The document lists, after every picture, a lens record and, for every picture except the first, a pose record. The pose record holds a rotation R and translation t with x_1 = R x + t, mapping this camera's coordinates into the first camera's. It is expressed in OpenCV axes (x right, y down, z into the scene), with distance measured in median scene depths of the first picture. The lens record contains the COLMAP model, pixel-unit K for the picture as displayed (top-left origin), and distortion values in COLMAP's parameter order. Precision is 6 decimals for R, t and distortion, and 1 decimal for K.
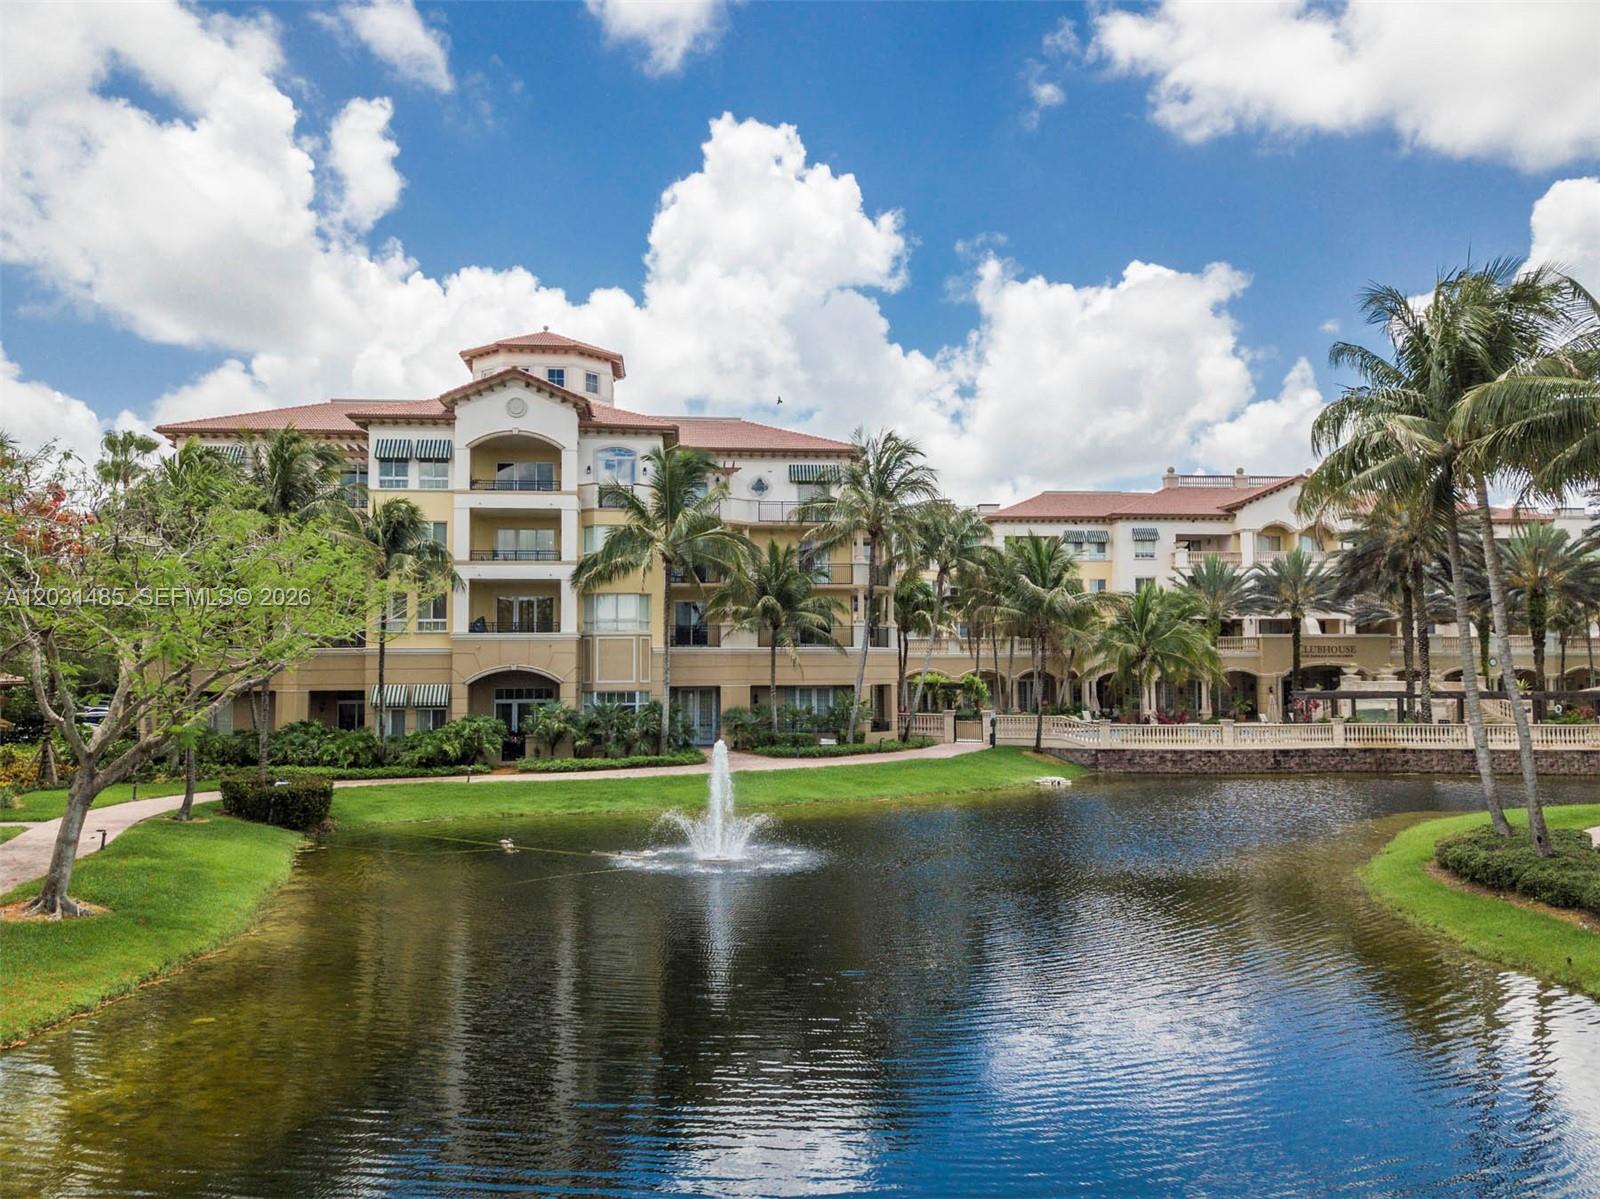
lens RADIAL K [[1214.4, 0, 807.8], [0, 1214.4, 606.3], [0, 0, 1]] dist [0.019673, -0.027415]
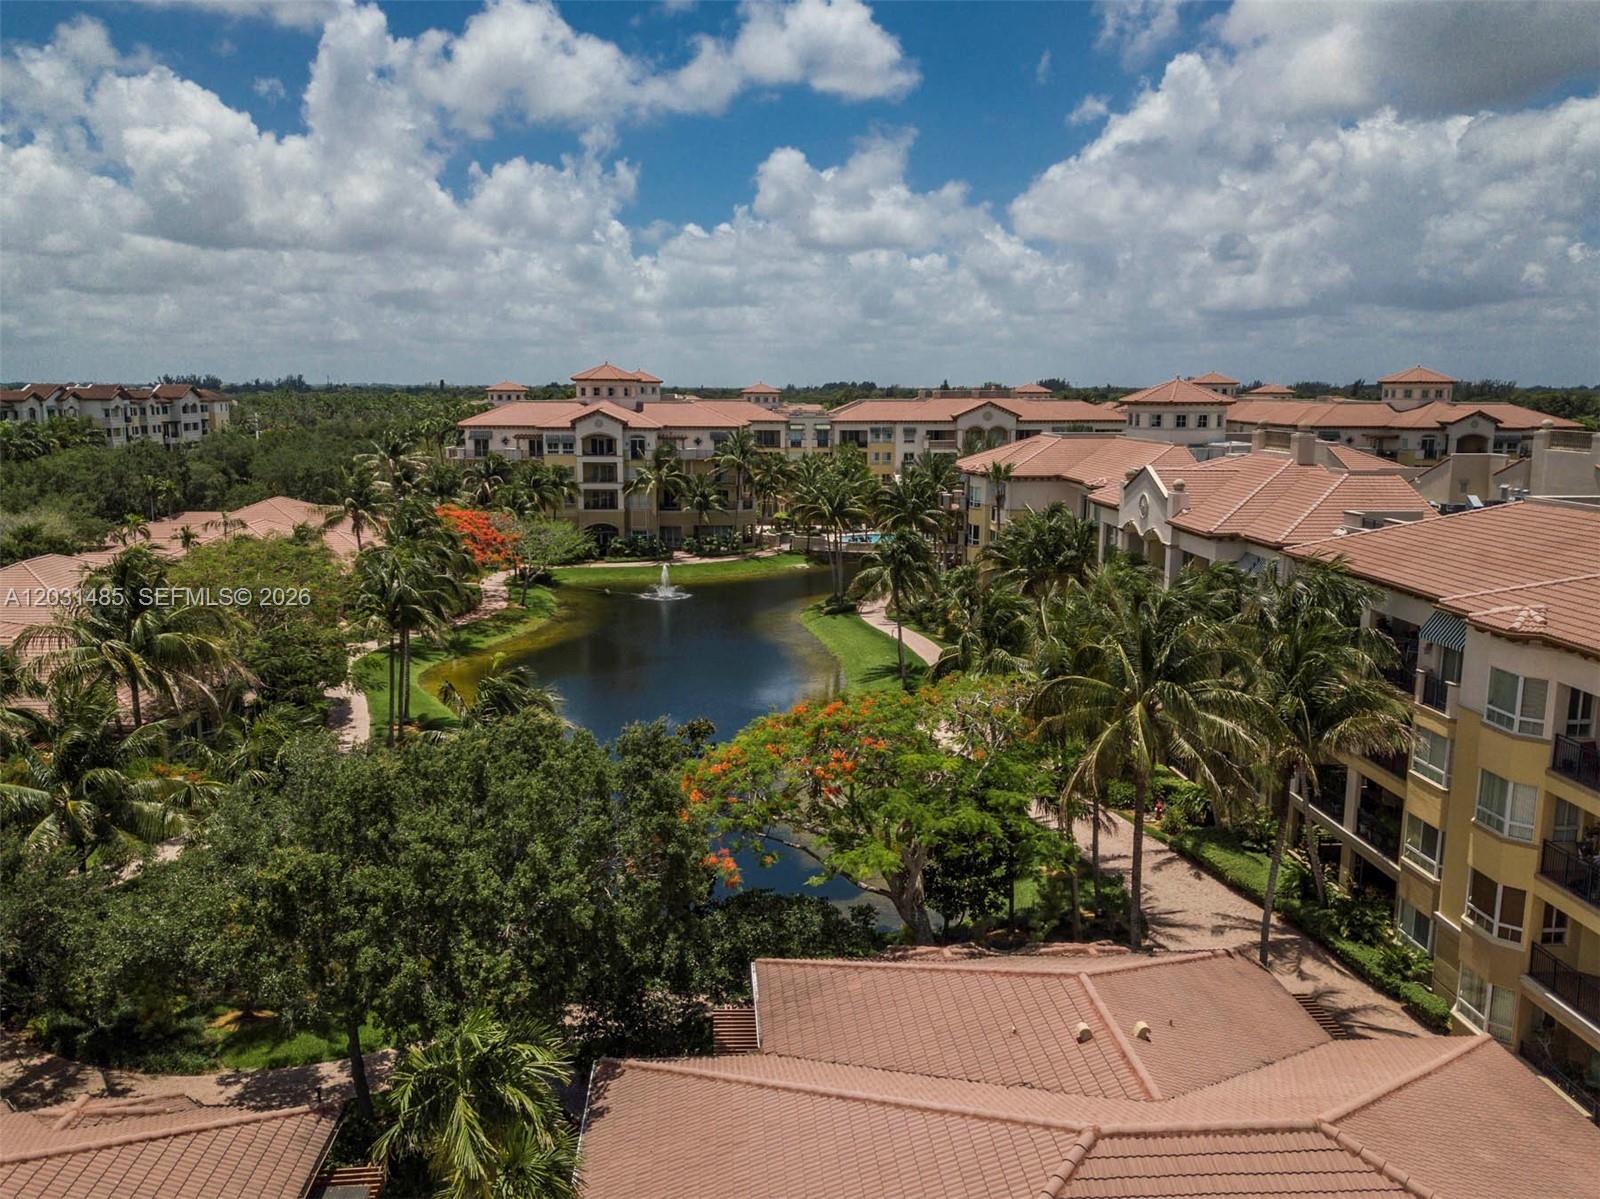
lens RADIAL K [[1214.4, 0, 798.0], [0, 1214.4, 608.9], [0, 0, 1]] dist [0.019673, -0.027415]
pose [[0.999325, 0.014855, -0.033588, 0.278764], [-0.006848, 0.973878, 0.226969, -0.368062], [0.036082, -0.226585, 0.973323, -1.600350]]
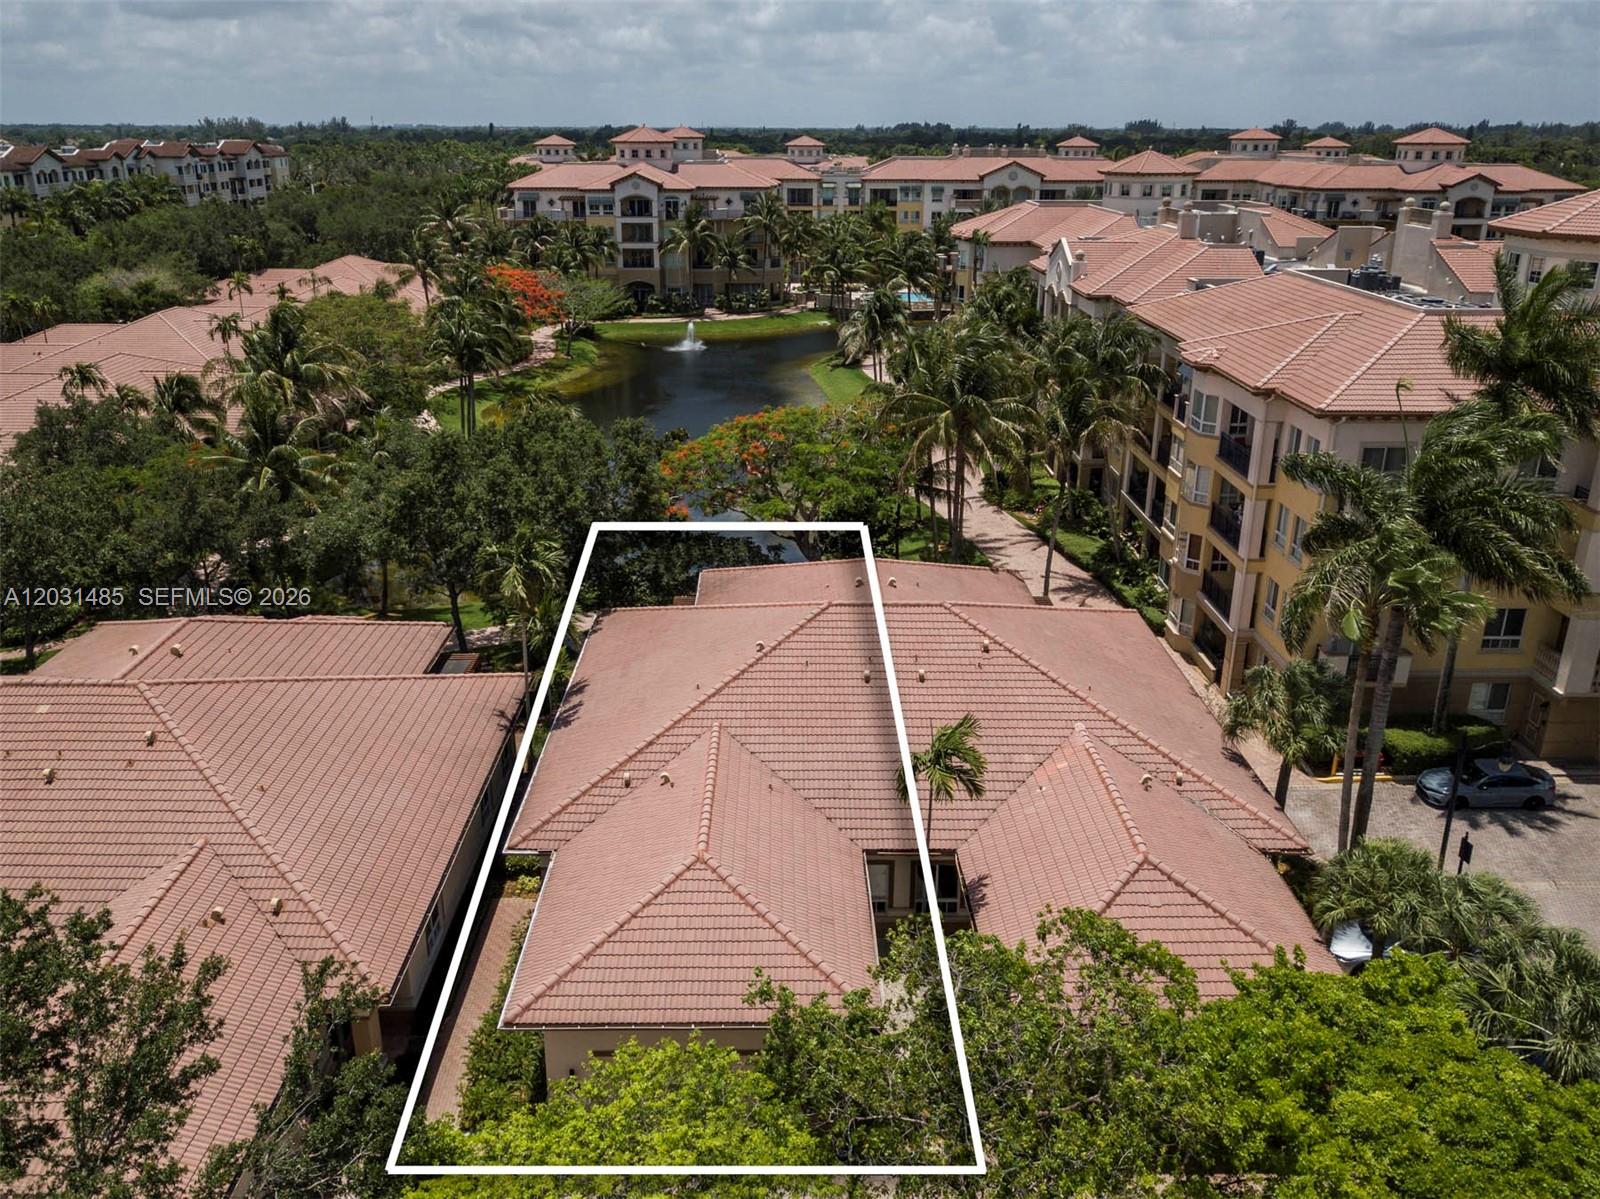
lens RADIAL K [[1271.5, 0, 795.3], [0, 1271.5, 605.2], [0, 0, 1]] dist [-0.001260, -0.002289]
pose [[0.995470, 0.040059, -0.086220, 0.417402], [-0.002340, 0.916941, 0.399015, -0.444838], [0.095043, -0.397006, 0.912882, -2.020224]]
